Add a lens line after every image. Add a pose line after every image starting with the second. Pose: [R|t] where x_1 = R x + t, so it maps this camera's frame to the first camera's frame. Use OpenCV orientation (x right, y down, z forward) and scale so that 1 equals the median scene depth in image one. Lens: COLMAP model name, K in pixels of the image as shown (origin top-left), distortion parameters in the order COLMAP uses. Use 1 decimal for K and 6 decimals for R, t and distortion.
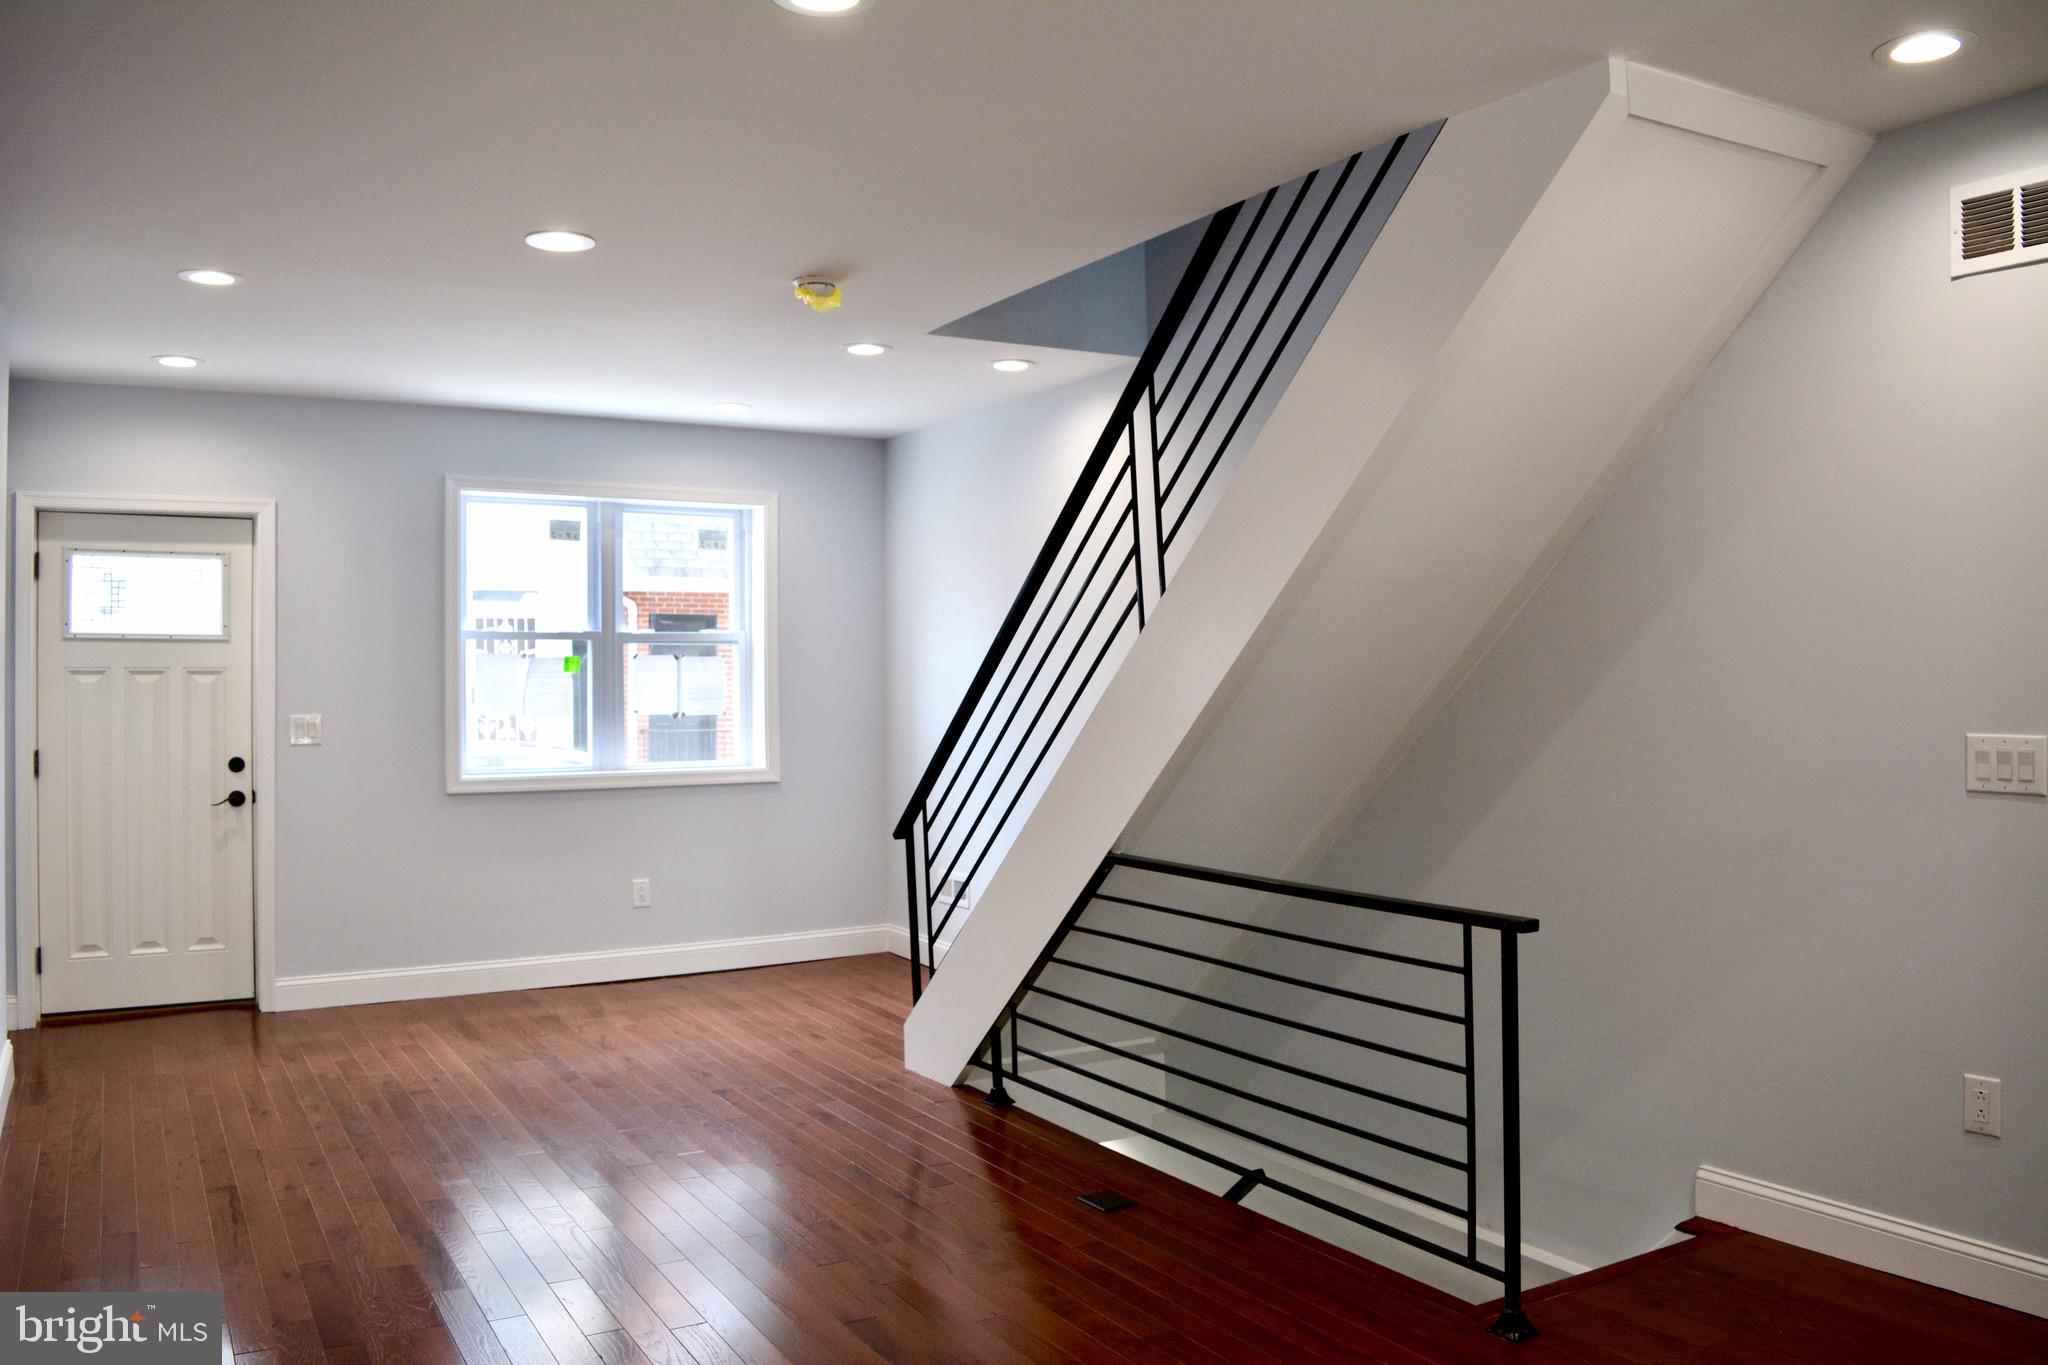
lens RADIAL K [[1603.9, 0, 1032.6], [0, 1603.9, 681.4], [0, 0, 1]] dist [-0.096975, 0.021582]
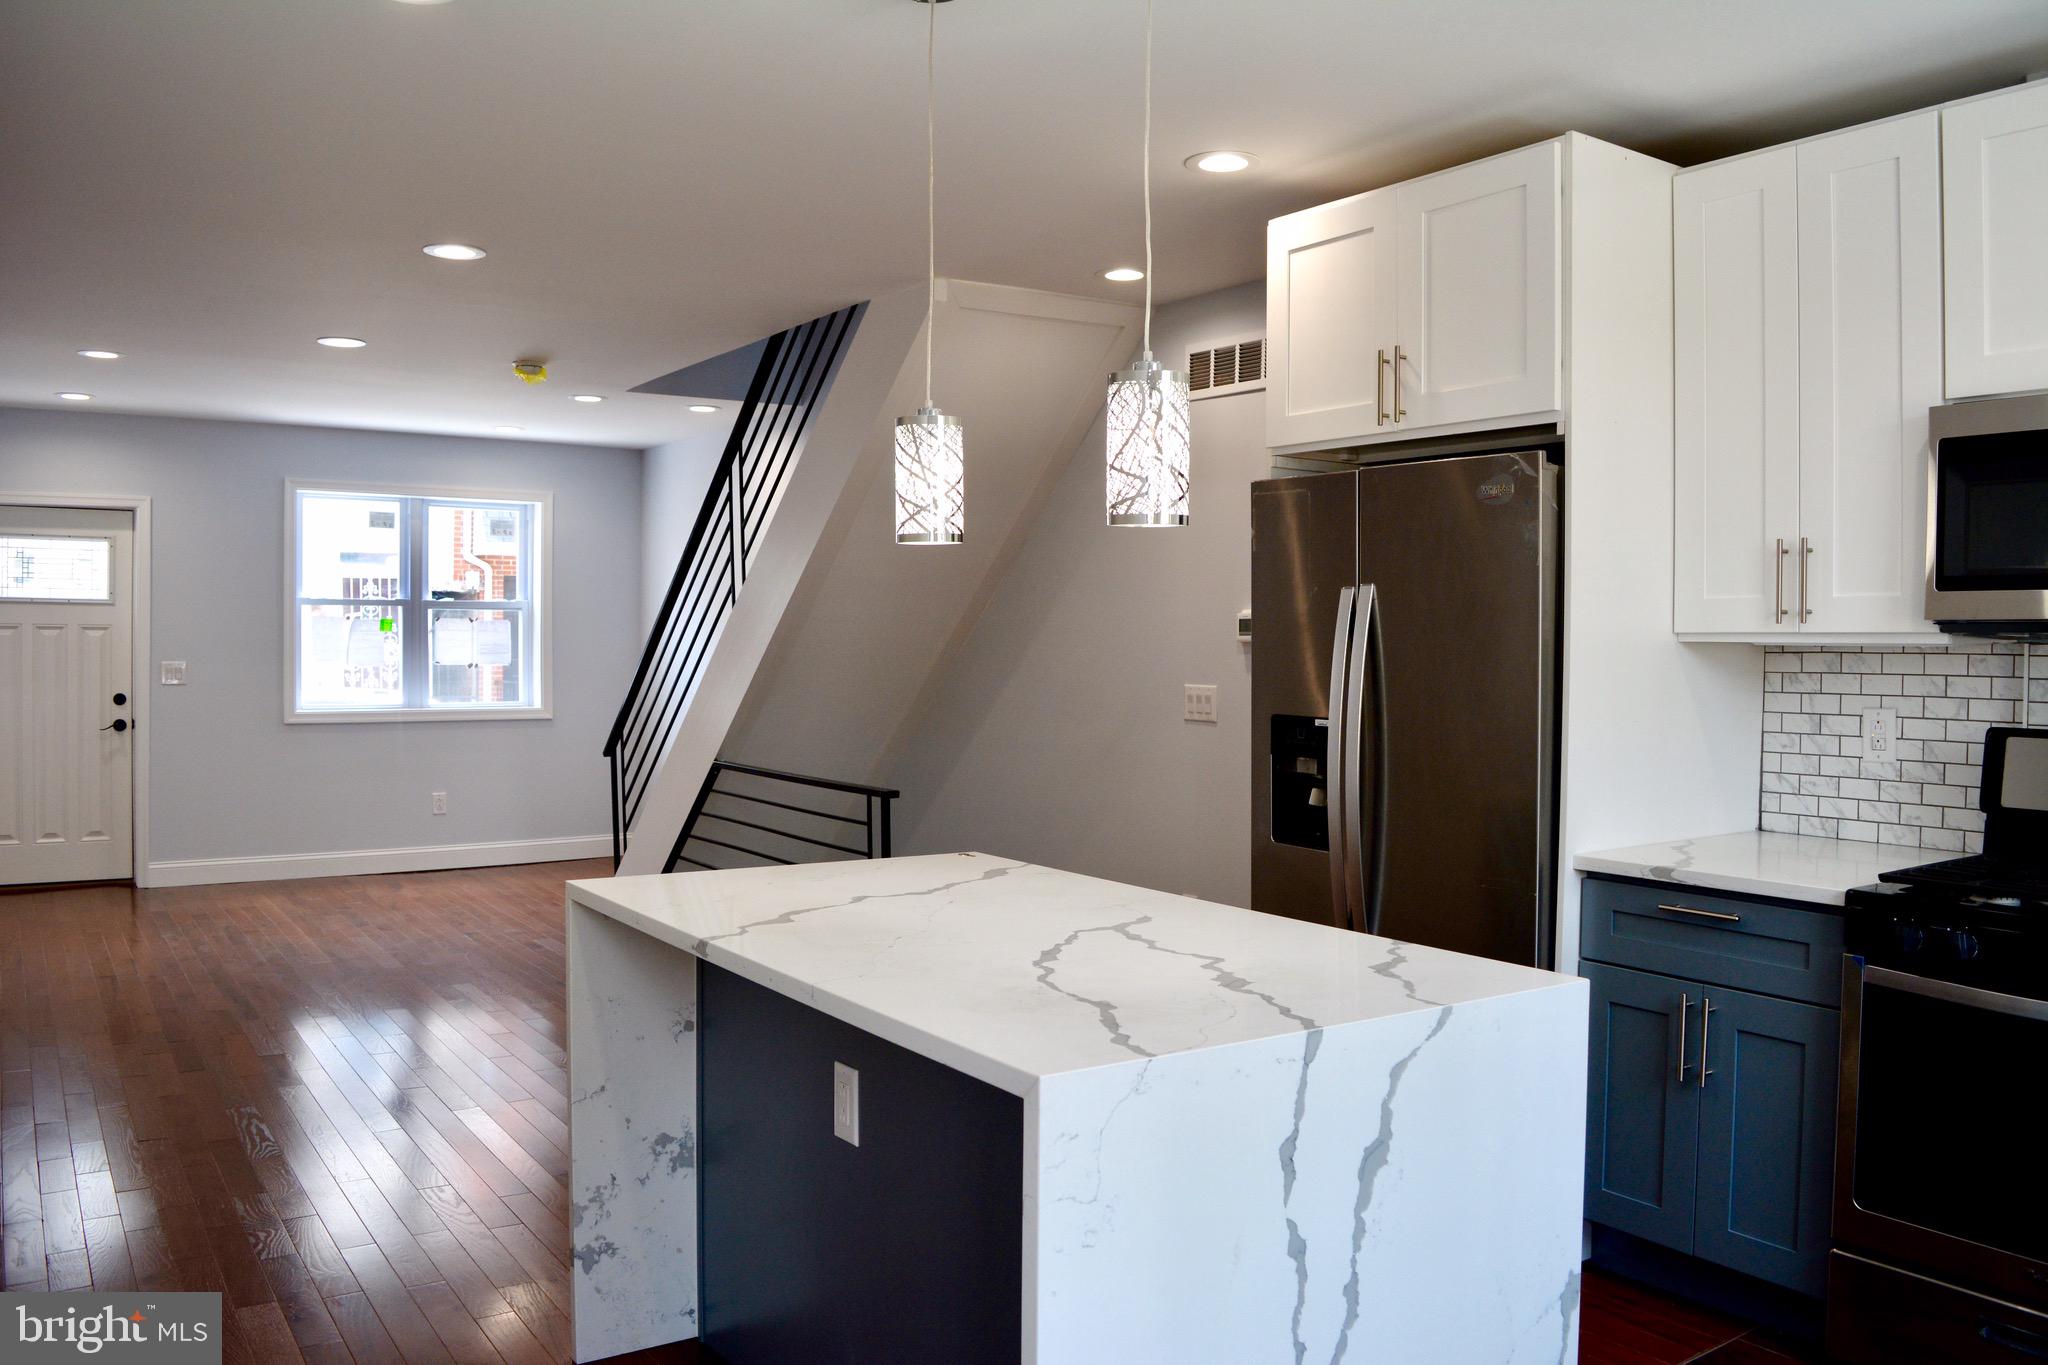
lens RADIAL K [[1603.9, 0, 1037.2], [0, 1603.9, 676.0], [0, 0, 1]] dist [-0.096975, 0.021582]
pose [[0.998037, 0.012648, 0.061336, 0.177690], [-0.013976, 0.999676, 0.021280, -0.004477], [-0.061047, -0.022096, 0.997890, -0.343833]]
